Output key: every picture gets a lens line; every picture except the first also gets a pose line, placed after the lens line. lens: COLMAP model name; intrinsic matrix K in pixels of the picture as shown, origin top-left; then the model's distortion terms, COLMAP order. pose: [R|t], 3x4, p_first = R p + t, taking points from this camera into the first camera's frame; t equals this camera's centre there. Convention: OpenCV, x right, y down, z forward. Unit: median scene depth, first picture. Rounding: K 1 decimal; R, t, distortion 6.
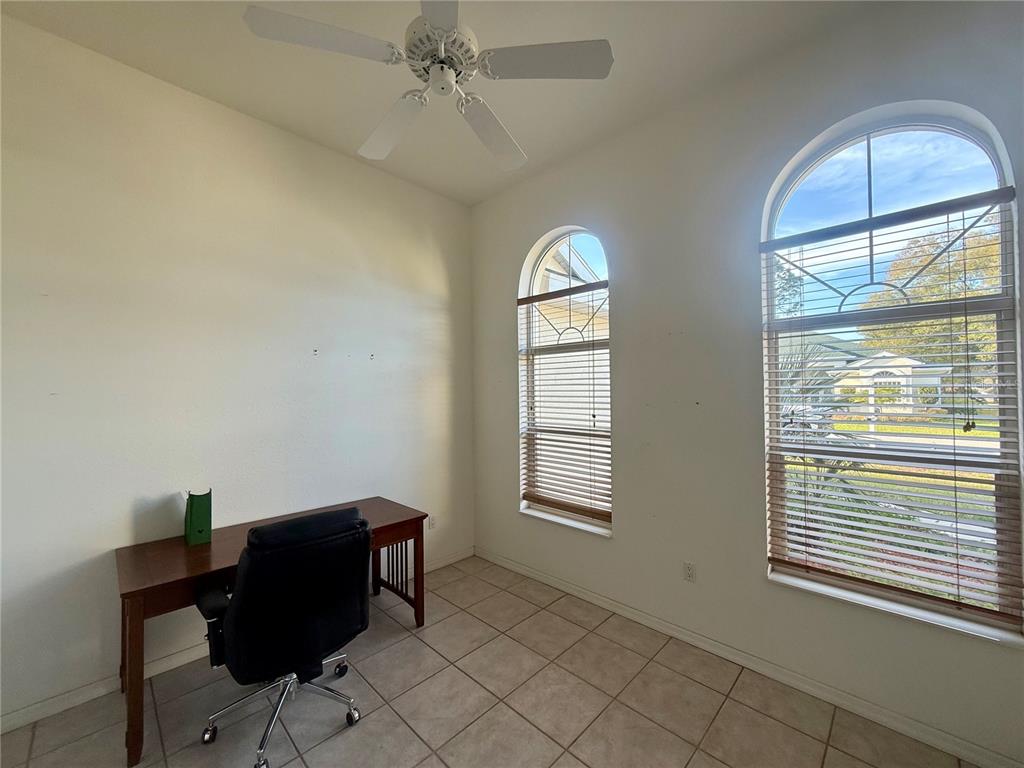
lens RADIAL K [[407.6, 0, 512.3], [0, 407.6, 385.0], [0, 0, 1]] dist [0.001740, -0.000722]
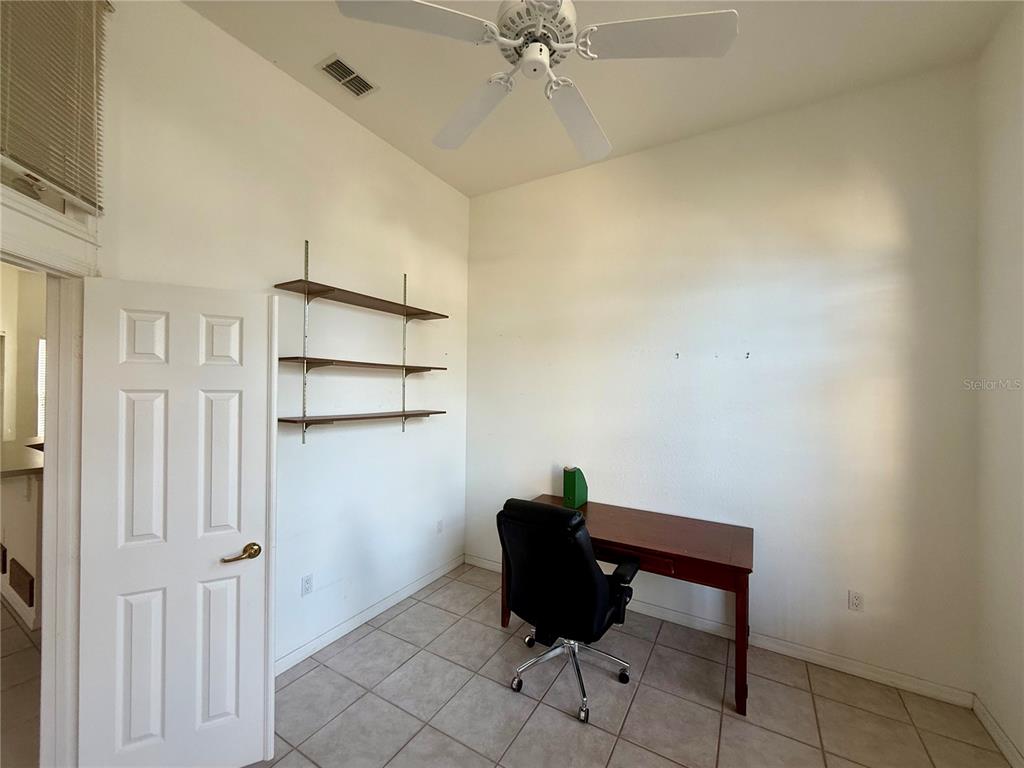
lens RADIAL K [[407.6, 0, 512.5], [0, 407.6, 382.6], [0, 0, 1]] dist [0.001740, -0.000722]
pose [[0.244311, 0.005270, -0.969683, 0.473290], [-0.003075, 0.999984, 0.004659, -0.021427], [0.969692, 0.001843, 0.244323, 0.490220]]
